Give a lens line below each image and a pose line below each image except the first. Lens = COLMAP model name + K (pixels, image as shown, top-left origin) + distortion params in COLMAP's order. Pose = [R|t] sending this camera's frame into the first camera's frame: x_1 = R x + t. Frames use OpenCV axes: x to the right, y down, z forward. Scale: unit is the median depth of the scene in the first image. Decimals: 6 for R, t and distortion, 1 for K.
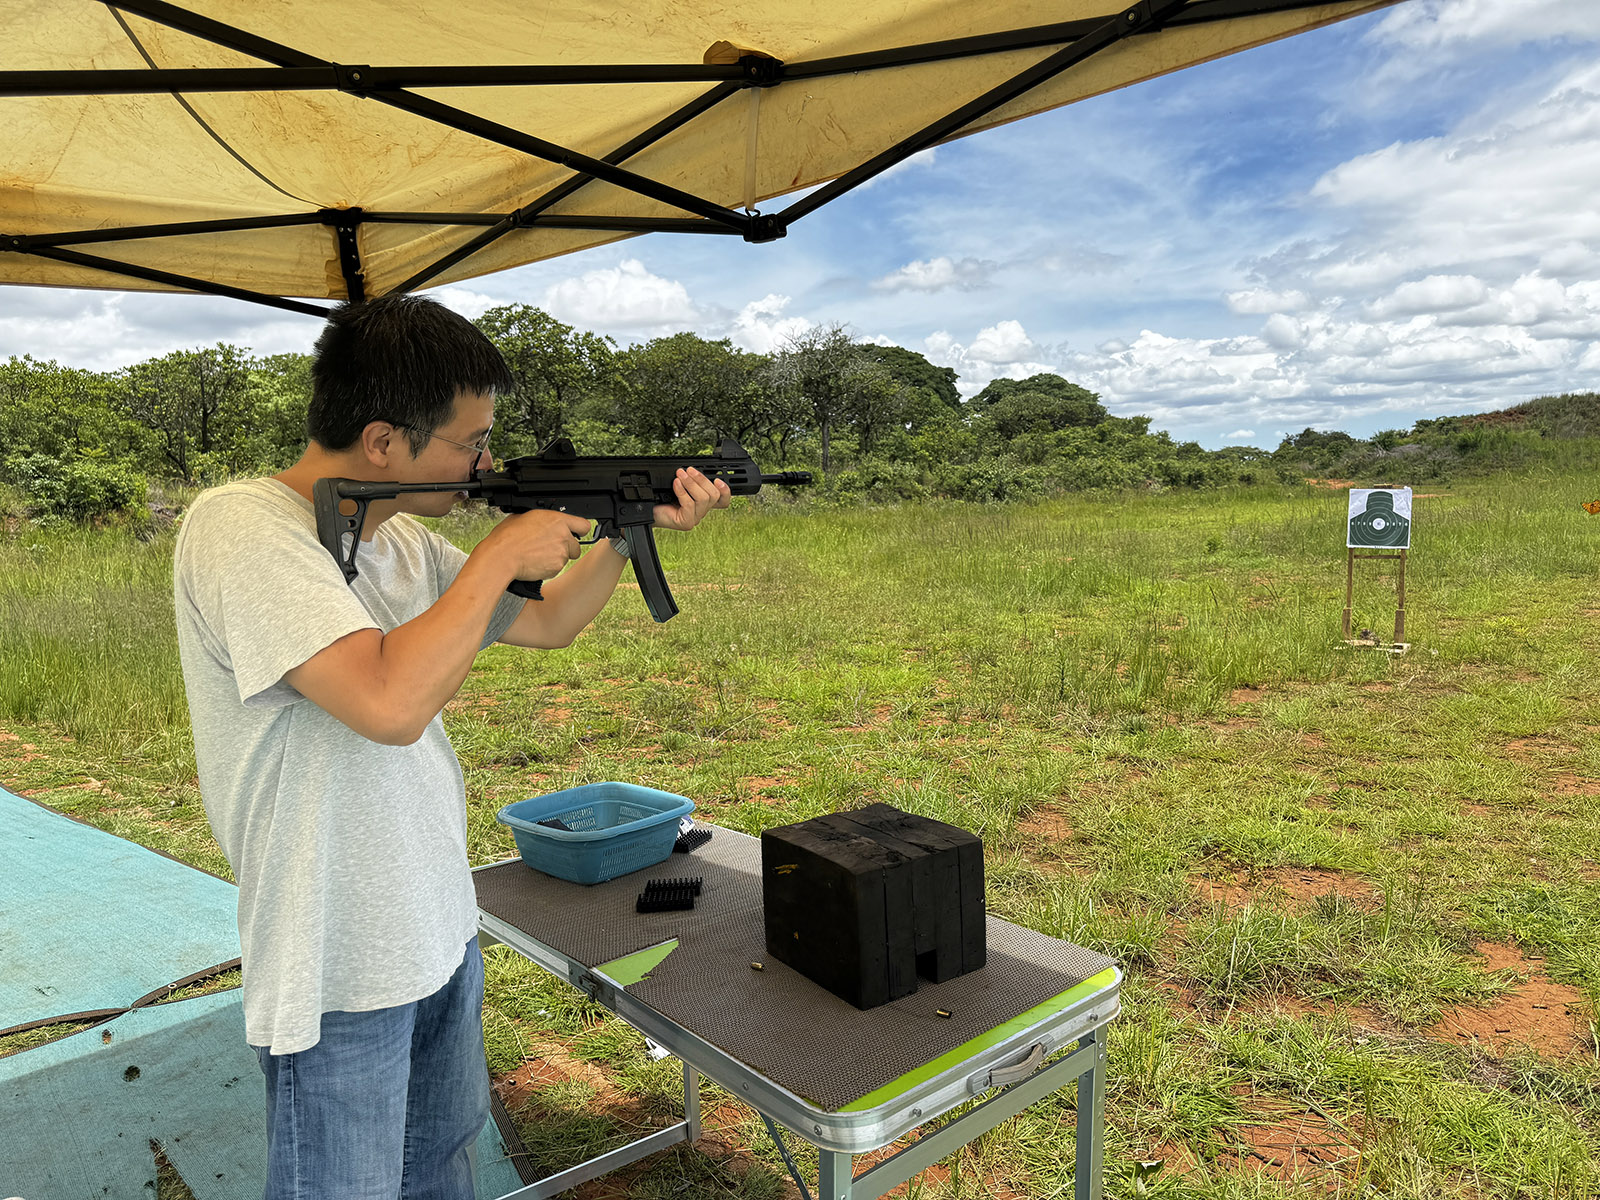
lens RADIAL K [[1111.8, 0, 849.1], [0, 1111.8, 602.8], [0, 0, 1]] dist [0.079526, -0.120188]
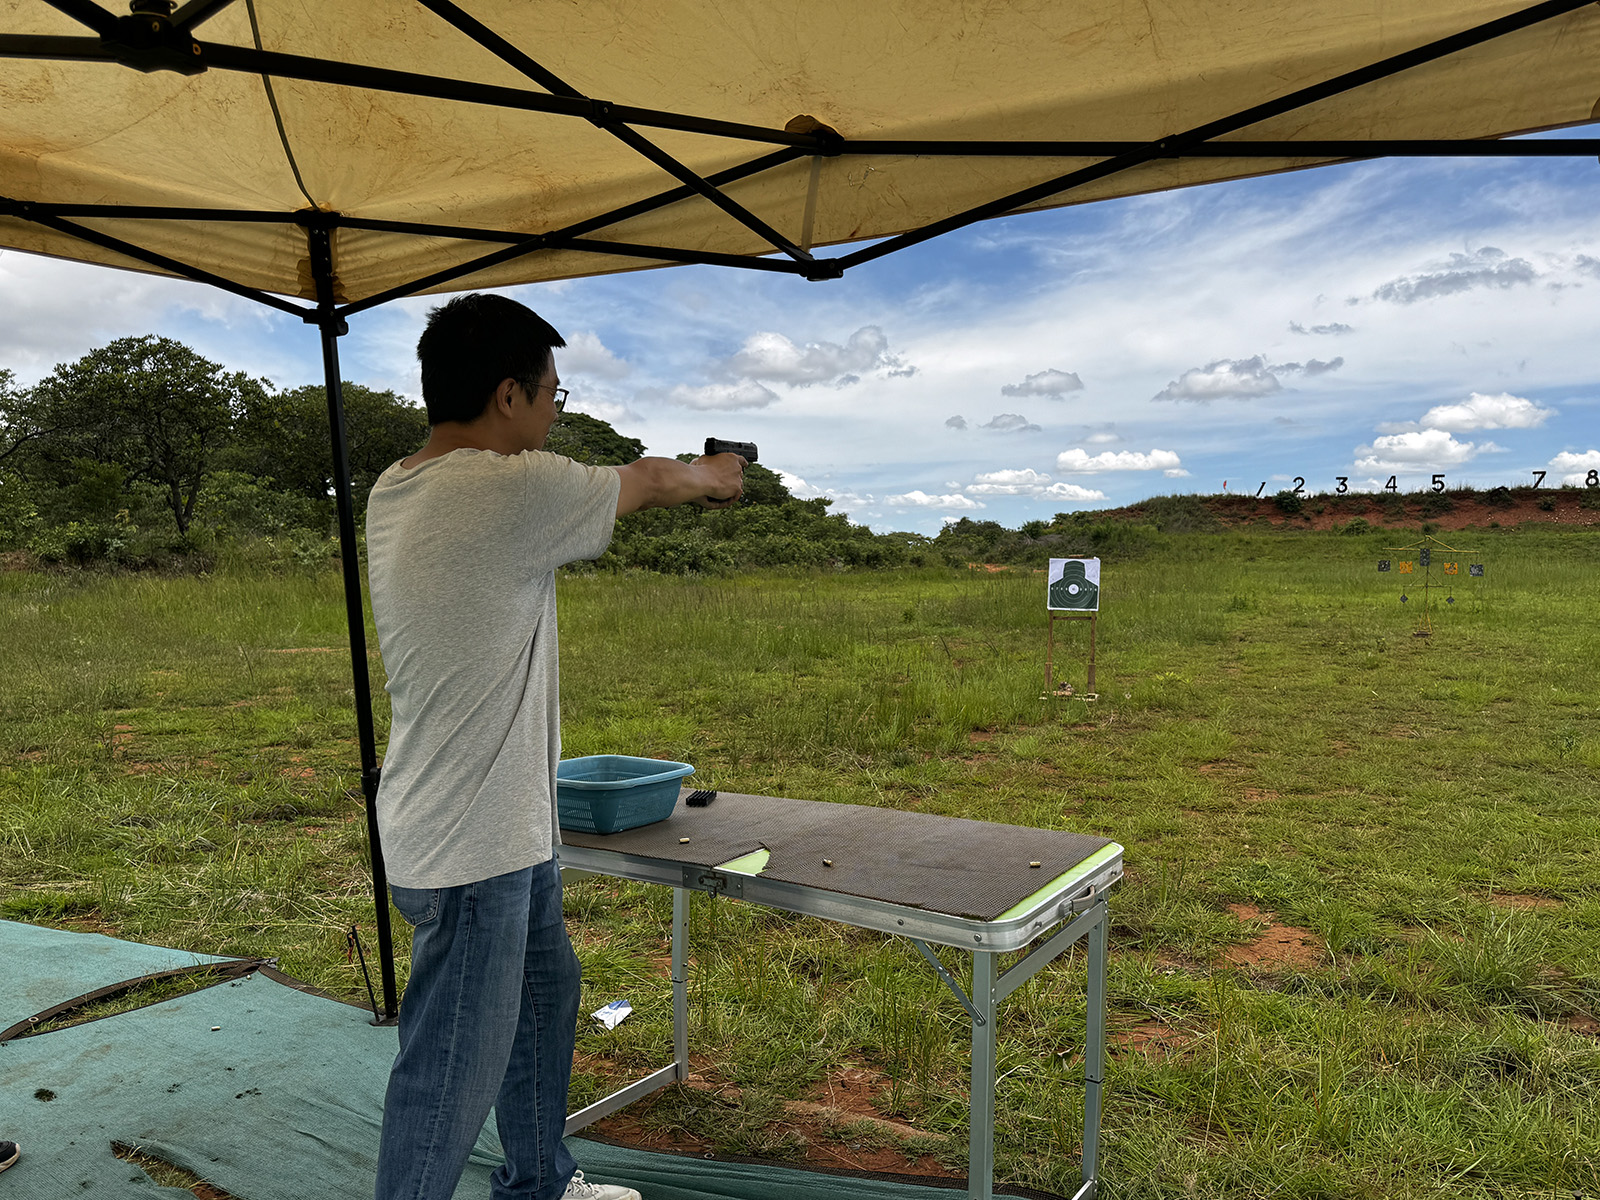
lens RADIAL K [[1186.1, 0, 804.6], [0, 1186.1, 652.2], [0, 0, 1]] dist [0.145350, -0.279939]
pose [[0.954306, 0.006537, 0.298761, -0.090099], [0.006837, 0.999021, -0.043697, 0.026412], [-0.298754, 0.043743, 0.953327, -0.042736]]
